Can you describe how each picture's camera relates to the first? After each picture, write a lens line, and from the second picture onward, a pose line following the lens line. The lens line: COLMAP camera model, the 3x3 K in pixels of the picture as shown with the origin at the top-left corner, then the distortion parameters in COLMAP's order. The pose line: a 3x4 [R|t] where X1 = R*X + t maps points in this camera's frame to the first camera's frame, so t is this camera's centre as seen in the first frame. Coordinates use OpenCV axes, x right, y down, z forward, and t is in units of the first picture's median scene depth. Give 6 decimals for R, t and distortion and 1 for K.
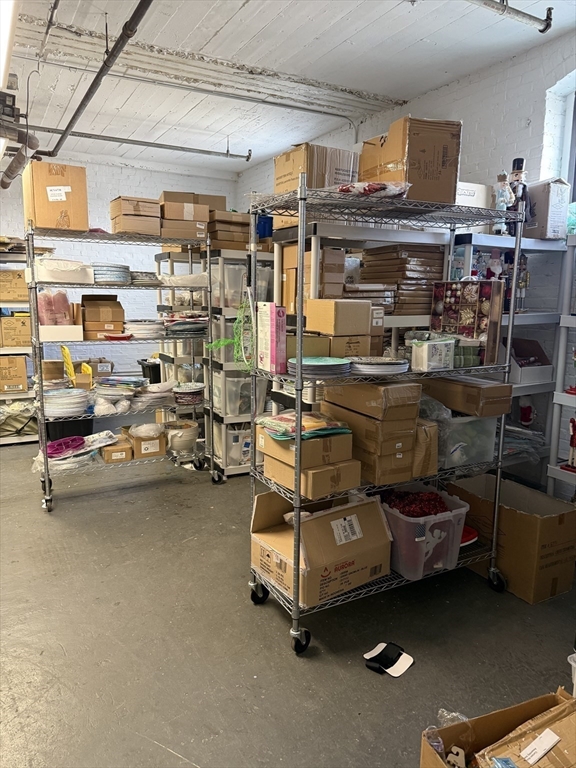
lens RADIAL K [[520.4, 0, 291.4], [0, 520.4, 383.4], [0, 0, 1]] dist [0.062276, -0.086632]
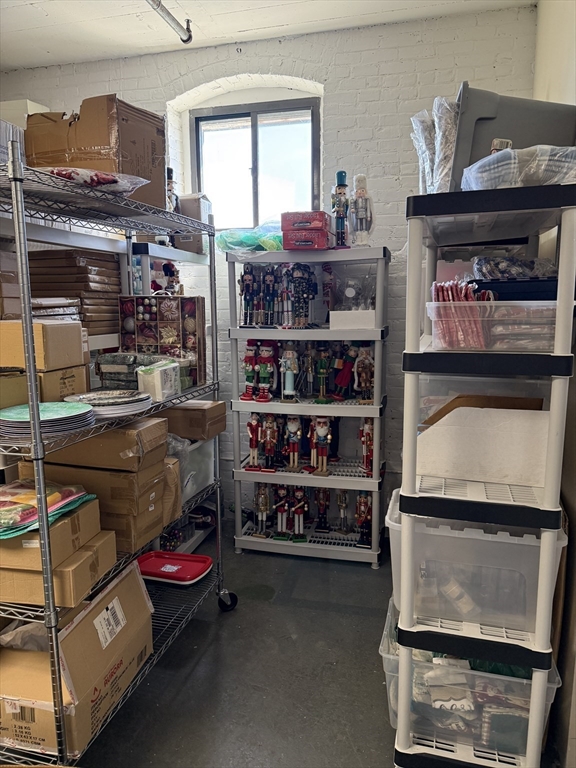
lens RADIAL K [[520.4, 0, 291.4], [0, 520.4, 383.4], [0, 0, 1]] dist [0.062276, -0.086632]
pose [[0.674458, -0.119450, 0.728587, -0.193612], [0.121126, 0.991357, 0.050403, -0.061710], [-0.728310, 0.054256, 0.683097, 0.217677]]
